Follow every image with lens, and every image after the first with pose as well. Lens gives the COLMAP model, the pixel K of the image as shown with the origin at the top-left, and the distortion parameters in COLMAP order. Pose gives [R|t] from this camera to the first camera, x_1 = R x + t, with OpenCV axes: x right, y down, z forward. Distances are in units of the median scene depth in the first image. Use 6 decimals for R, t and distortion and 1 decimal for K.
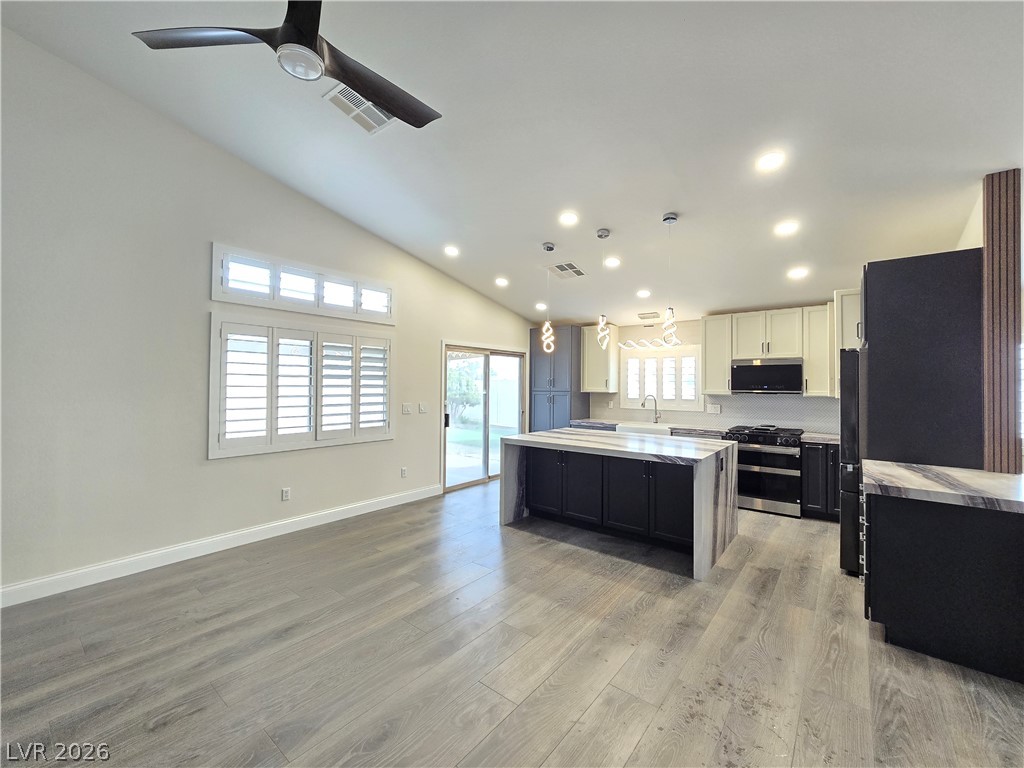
lens RADIAL K [[419.4, 0, 511.7], [0, 419.4, 379.5], [0, 0, 1]] dist [-0.003229, -0.000465]
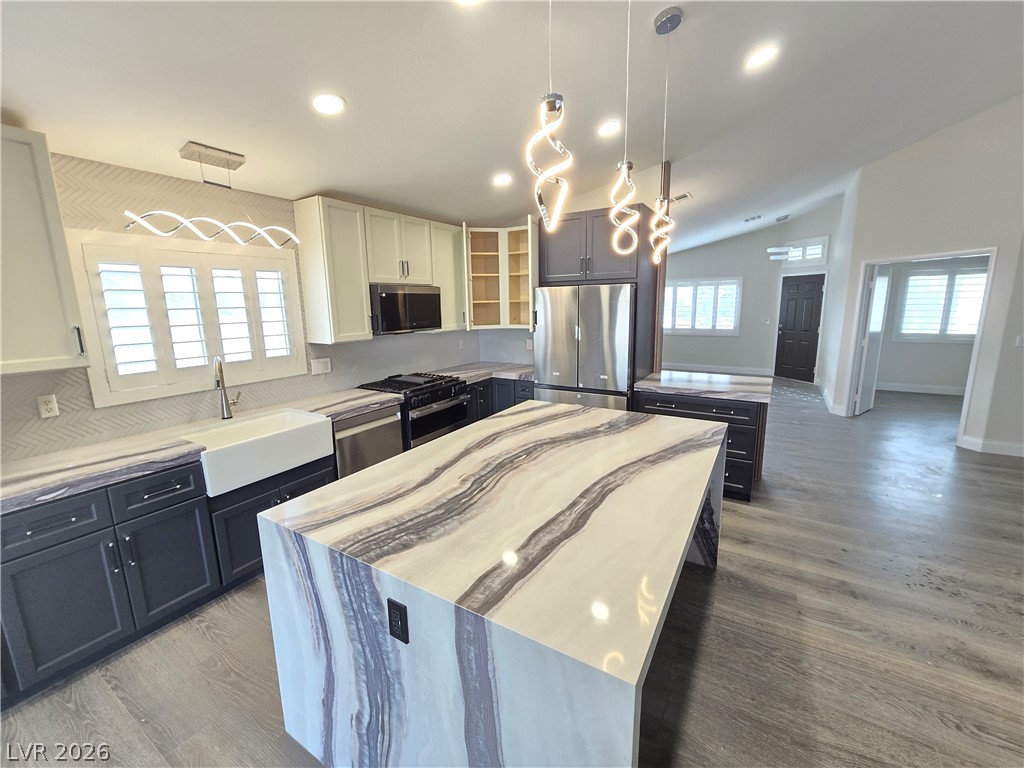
lens RADIAL K [[419.4, 0, 511.7], [0, 419.4, 379.5], [0, 0, 1]] dist [-0.003229, -0.000465]
pose [[-0.125228, -0.184516, 0.974819, -0.162522], [0.004324, 0.982443, 0.186514, -0.024986], [-0.992119, 0.027572, -0.122231, 1.012664]]
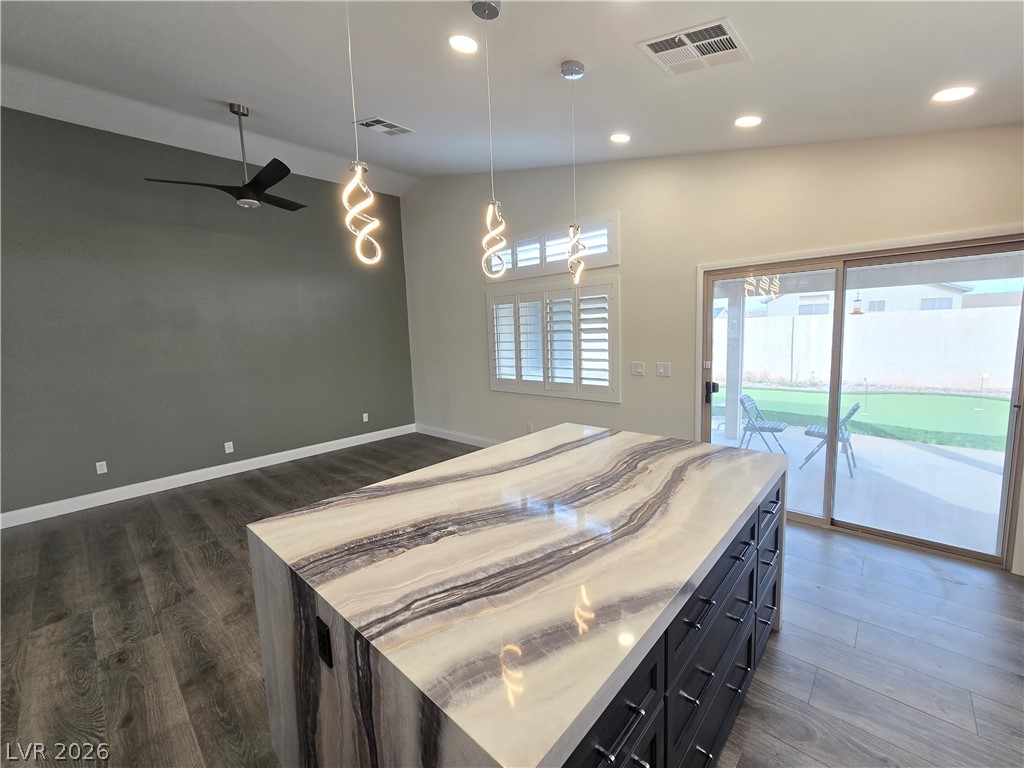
lens RADIAL K [[419.4, 0, 511.7], [0, 419.4, 379.5], [0, 0, 1]] dist [-0.003229, -0.000465]
pose [[-0.073816, 0.112457, -0.990911, 0.603466], [0.051839, 0.992711, 0.108799, -0.008603], [0.995924, -0.043337, -0.079107, 0.915760]]
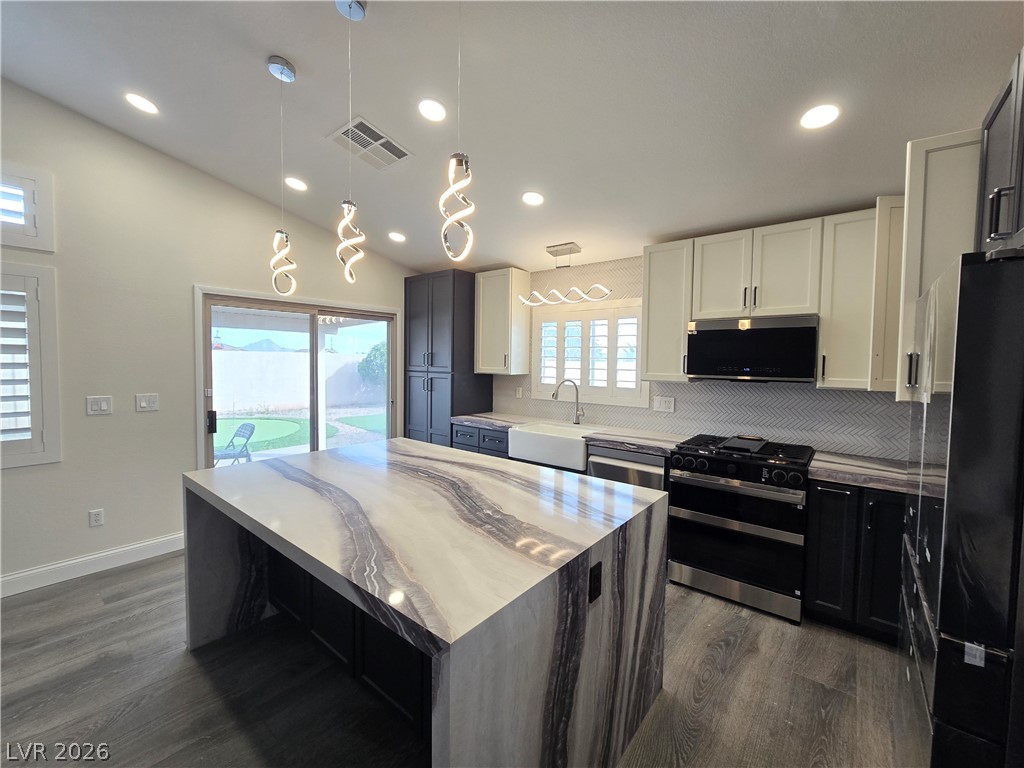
lens RADIAL K [[419.4, 0, 511.7], [0, 419.4, 379.5], [0, 0, 1]] dist [-0.003229, -0.000465]
pose [[0.999959, 0.004613, -0.007816, 0.336051], [-0.004135, 0.998188, 0.060031, -0.000569], [0.008079, -0.059996, 0.998166, 0.499432]]
